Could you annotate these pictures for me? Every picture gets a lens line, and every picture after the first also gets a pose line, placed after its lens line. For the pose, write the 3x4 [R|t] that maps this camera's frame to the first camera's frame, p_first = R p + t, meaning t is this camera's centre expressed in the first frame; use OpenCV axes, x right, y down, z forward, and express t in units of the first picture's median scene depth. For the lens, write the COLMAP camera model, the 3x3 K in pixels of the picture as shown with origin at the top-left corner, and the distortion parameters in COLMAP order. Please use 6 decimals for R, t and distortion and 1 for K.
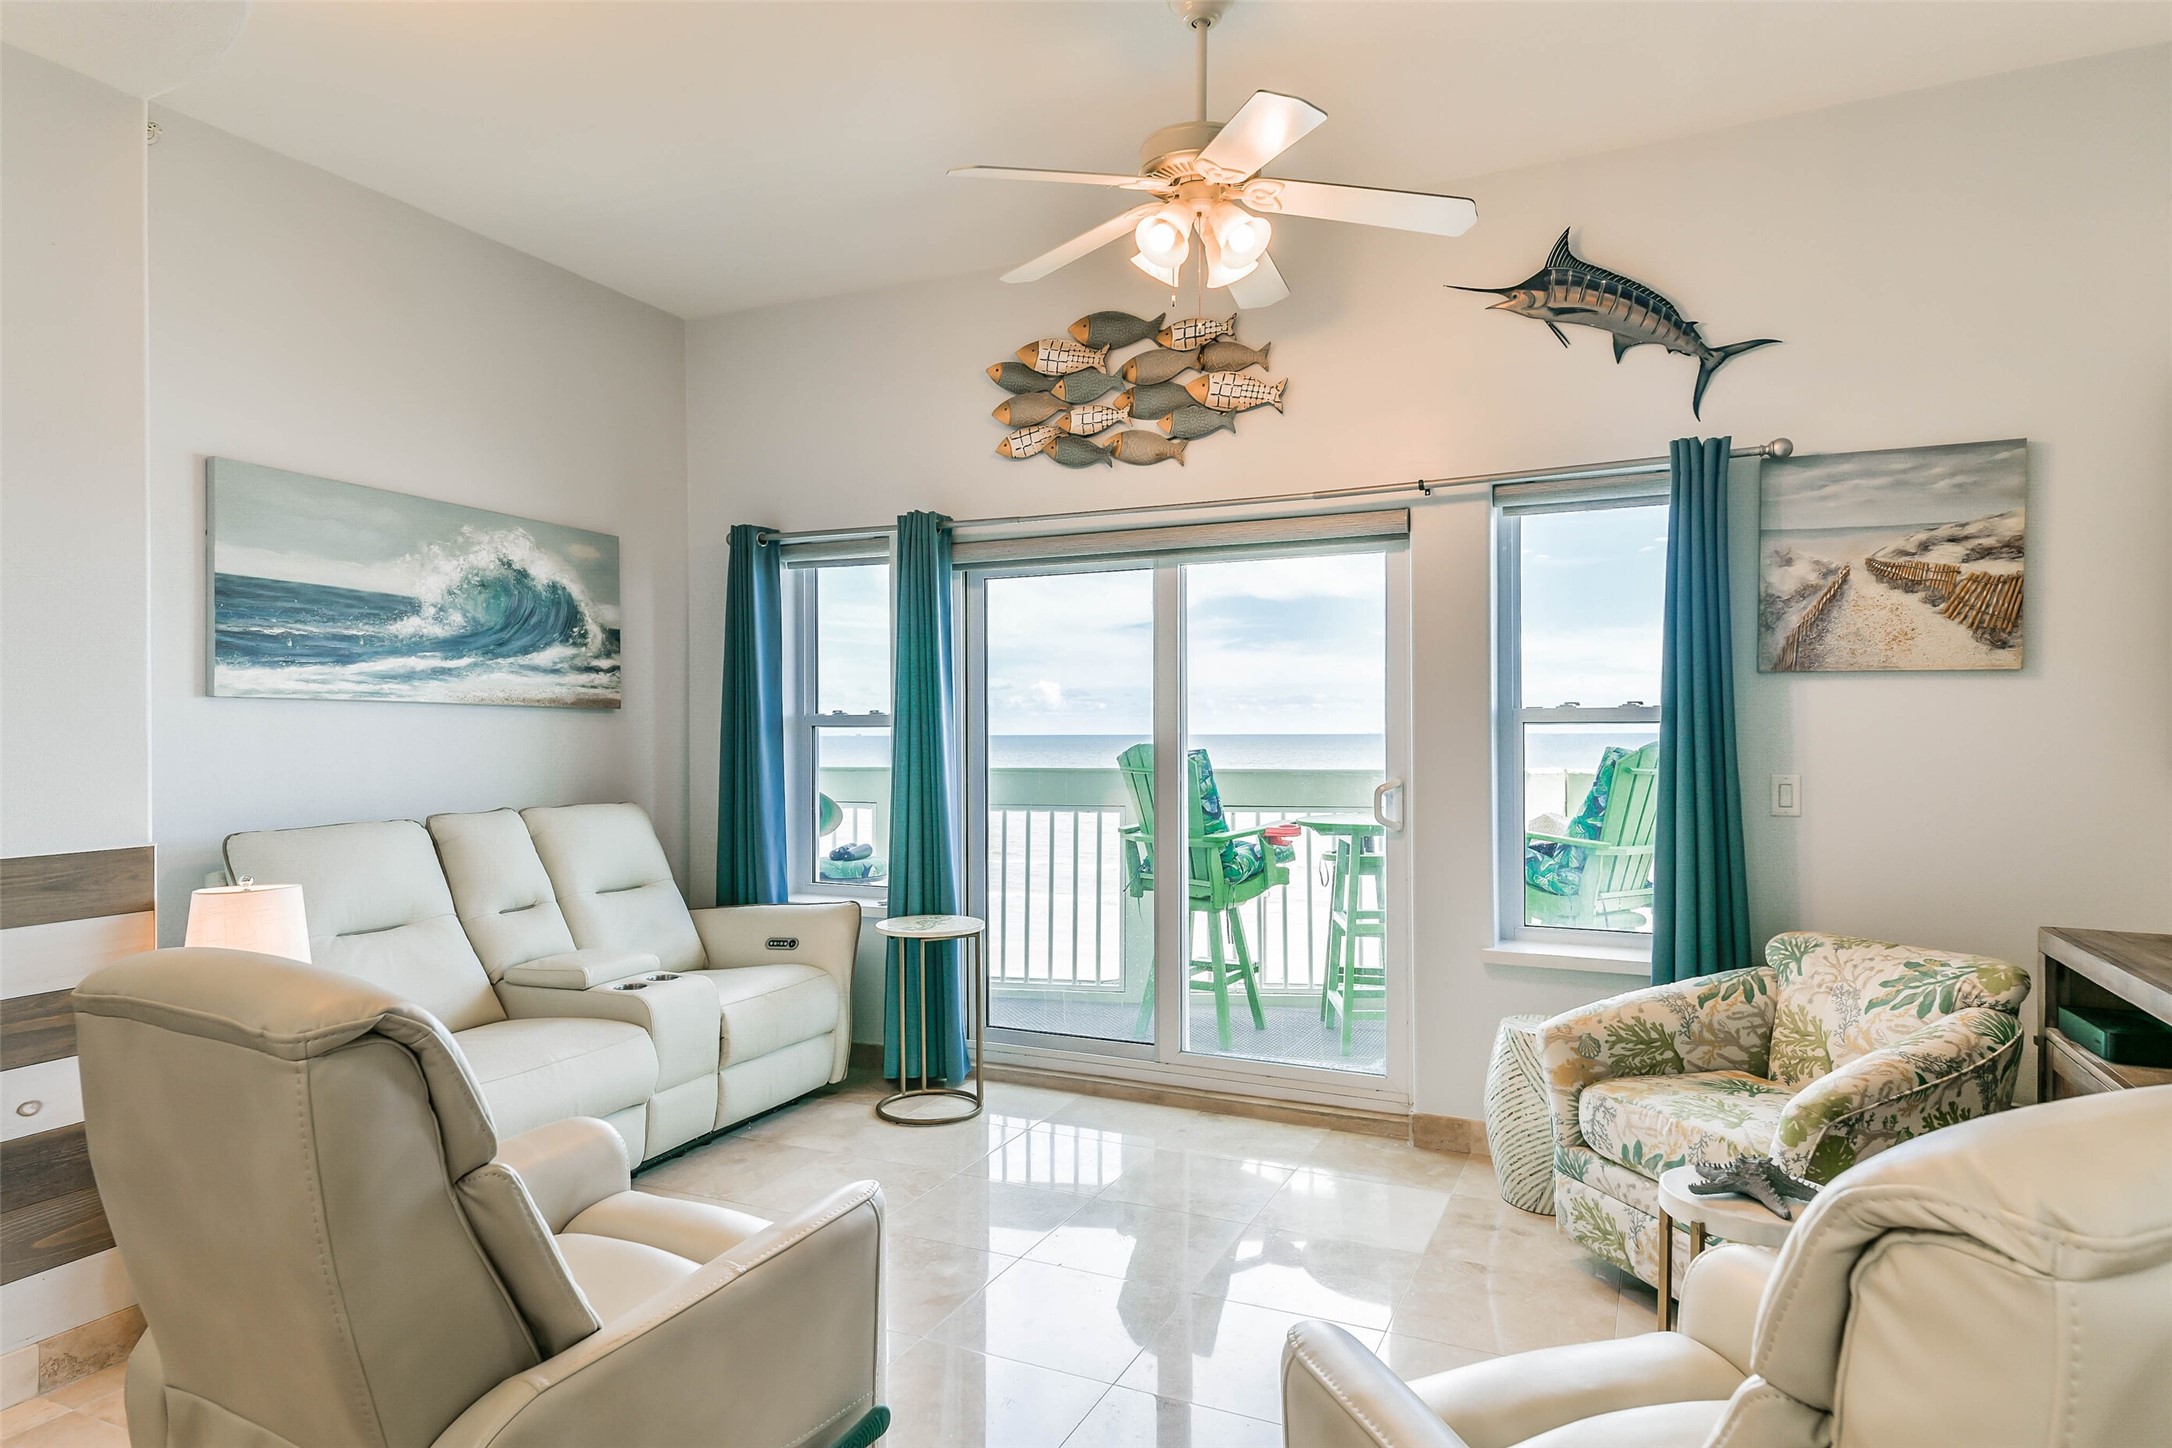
lens RADIAL K [[1259.0, 0, 1086.0], [0, 1259.0, 724.0], [0, 0, 1]] dist [0.032969, -0.001814]
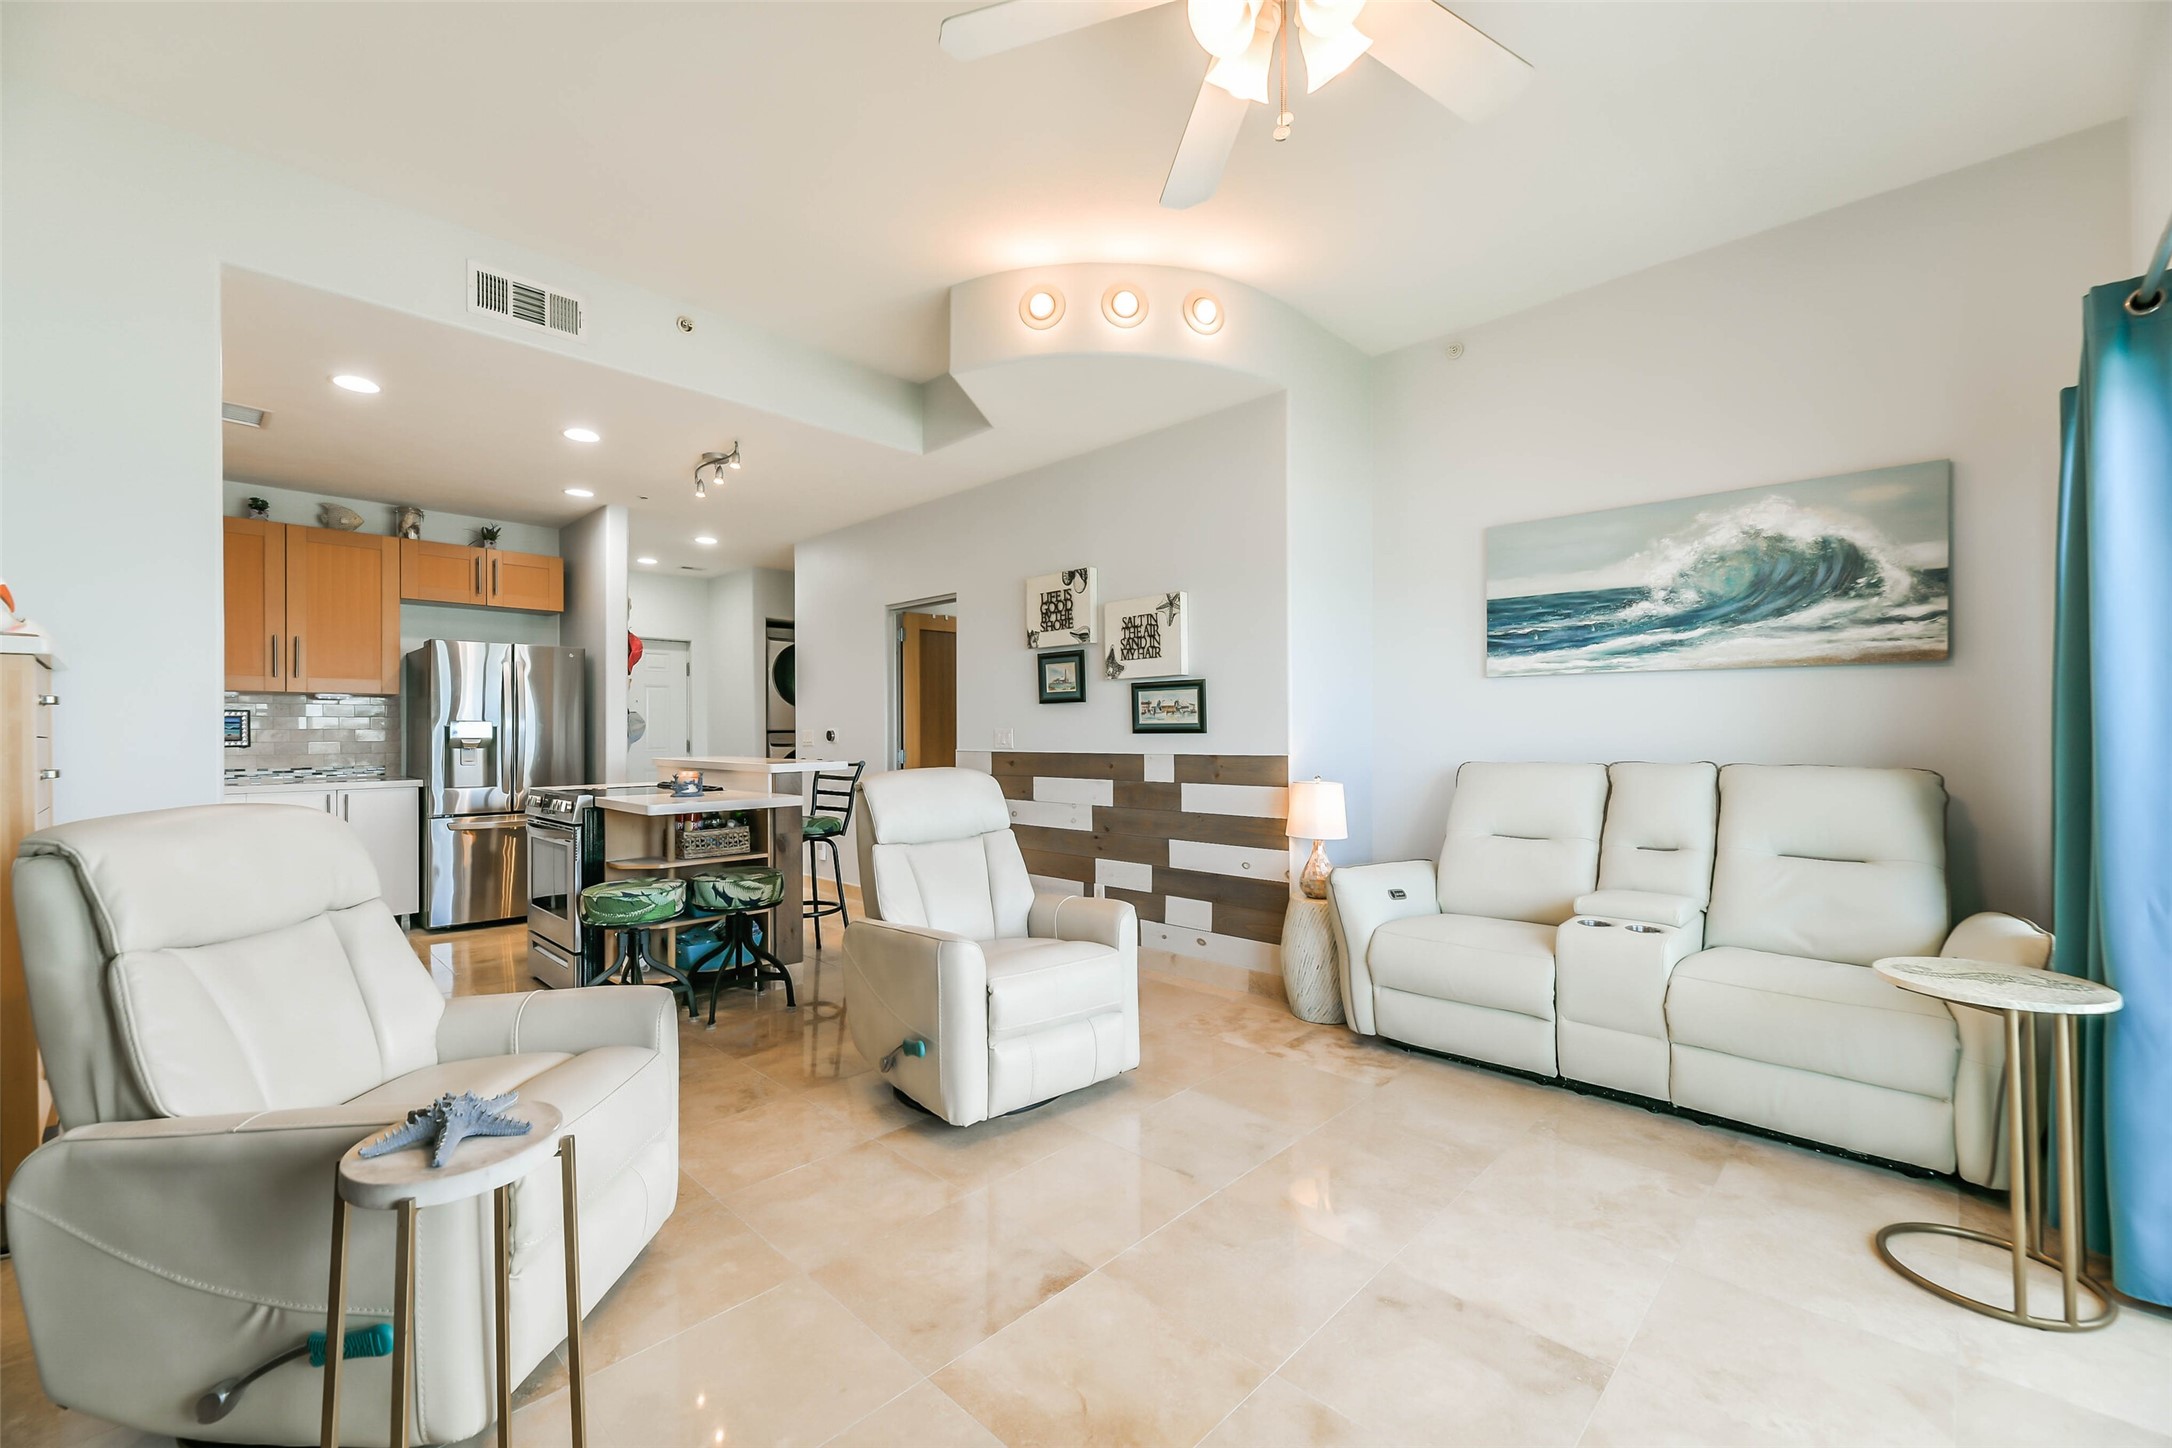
lens RADIAL K [[887.9, 0, 1088.8], [0, 887.9, 725.4], [0, 0, 1]] dist [0.017973, -0.008351]
pose [[-0.329582, -0.000395, -0.944127, 0.447225], [0.010933, 0.999931, -0.004235, 0.031794], [0.944064, -0.011718, -0.329555, 0.743049]]
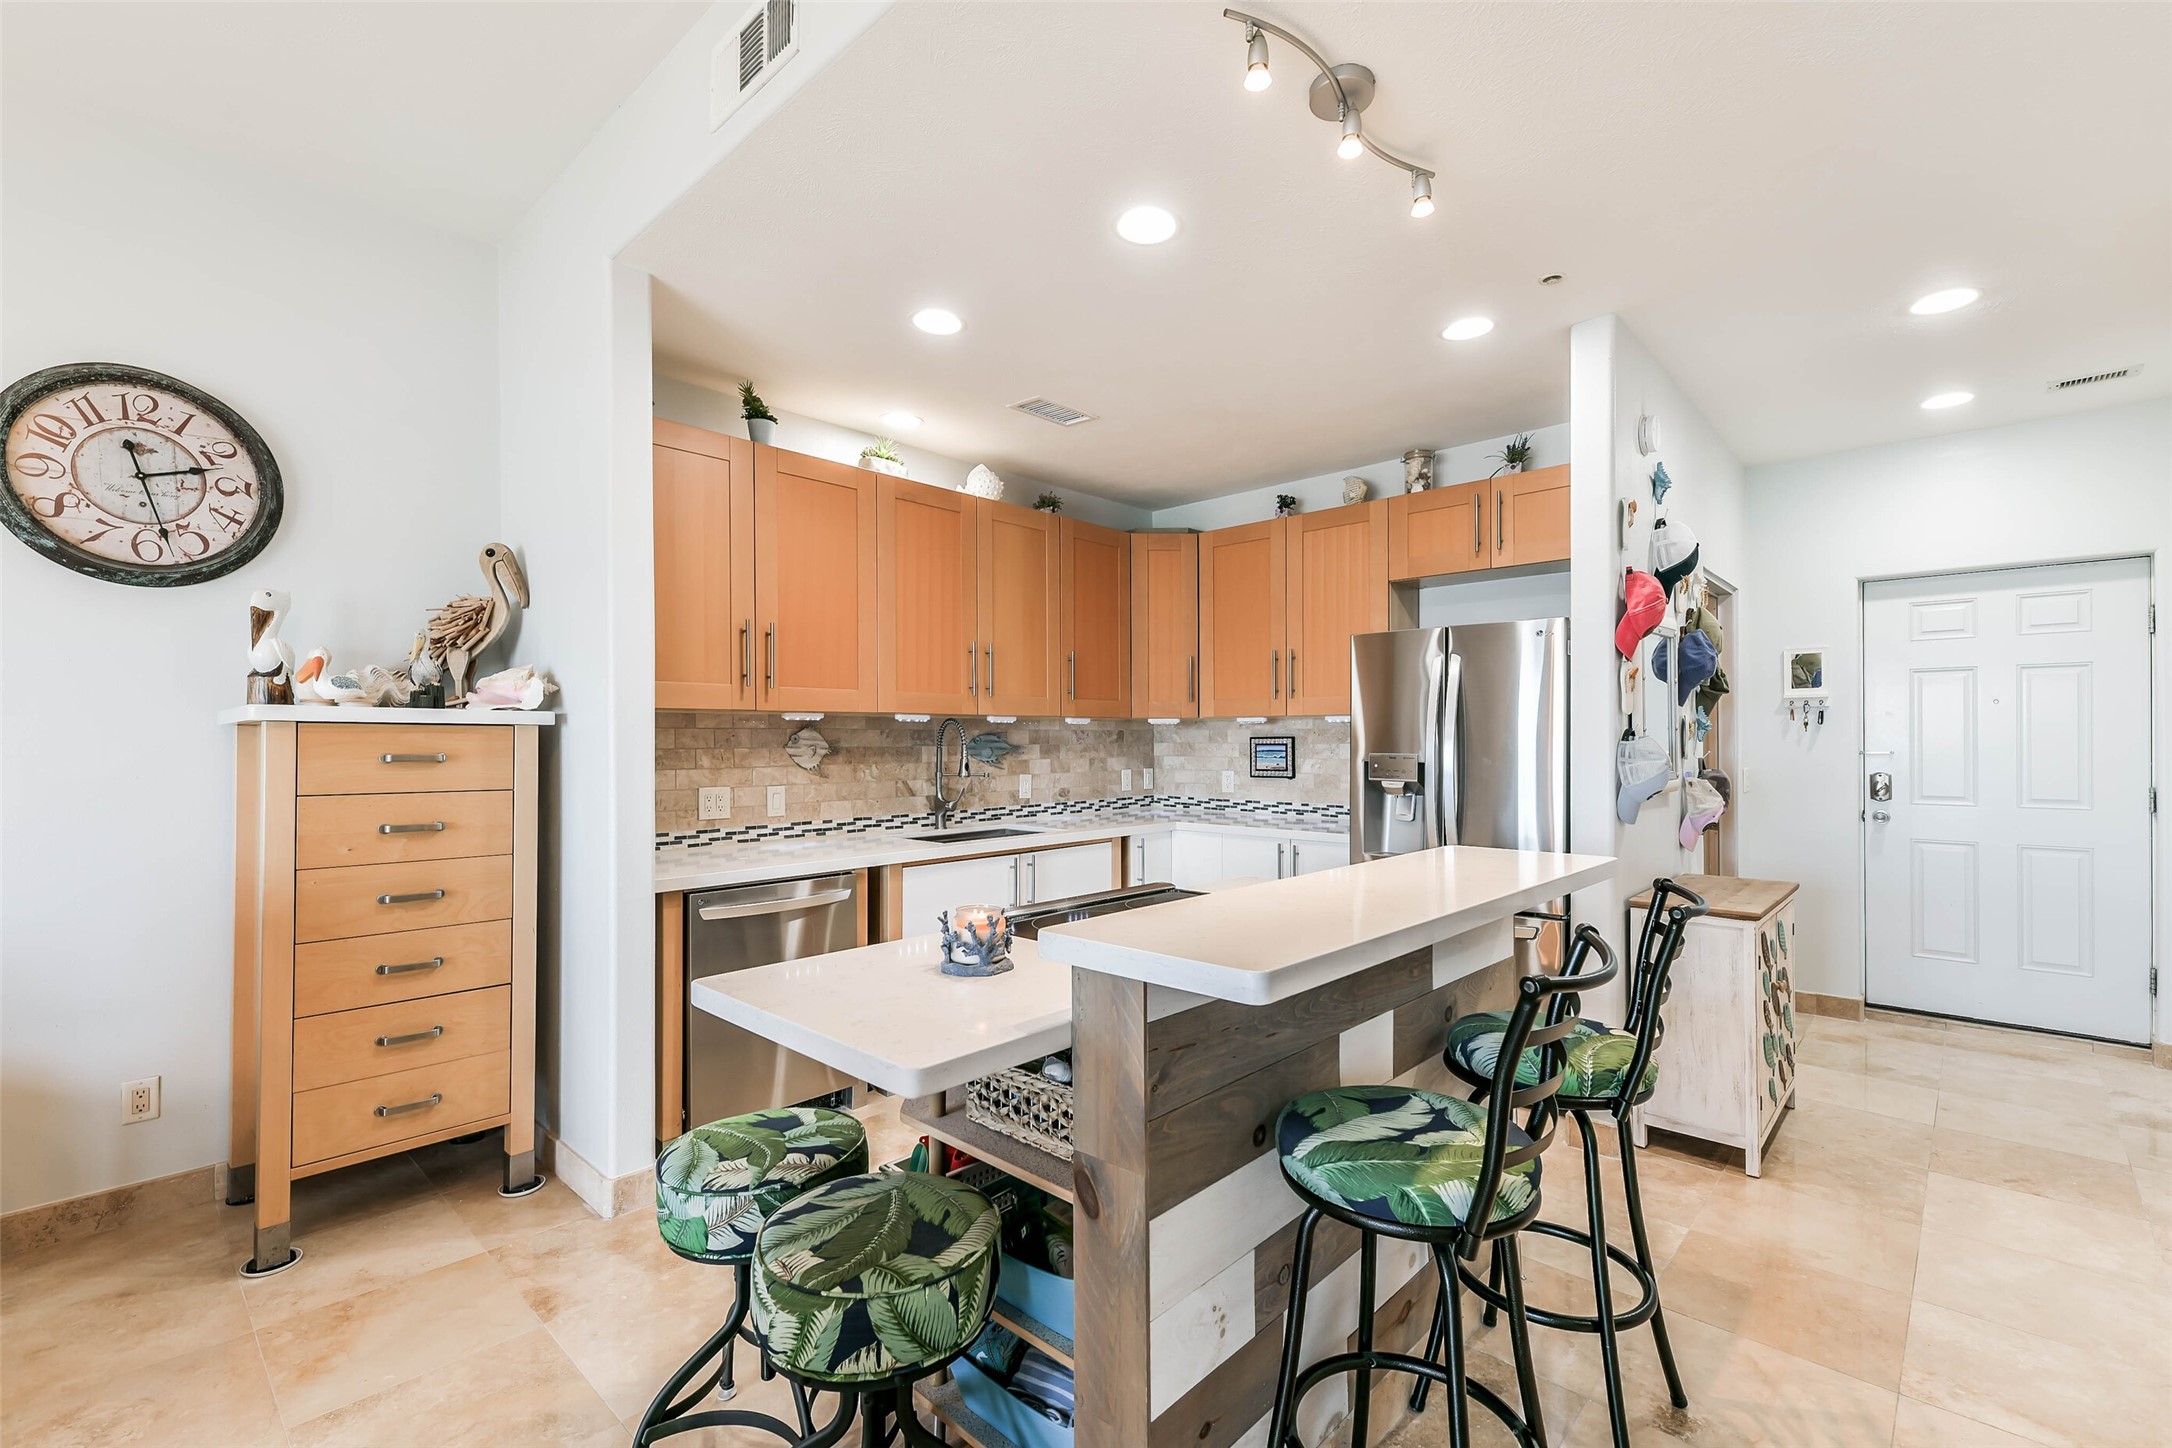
lens RADIAL K [[941.9, 0, 1088.1], [0, 941.9, 733.1], [0, 0, 1]] dist [0.025665, -0.010627]
pose [[-0.949292, 0.007982, 0.314295, -0.453778], [0.004780, 0.999929, -0.010959, 0.000603], [-0.314360, -0.008901, -0.949262, 0.417897]]
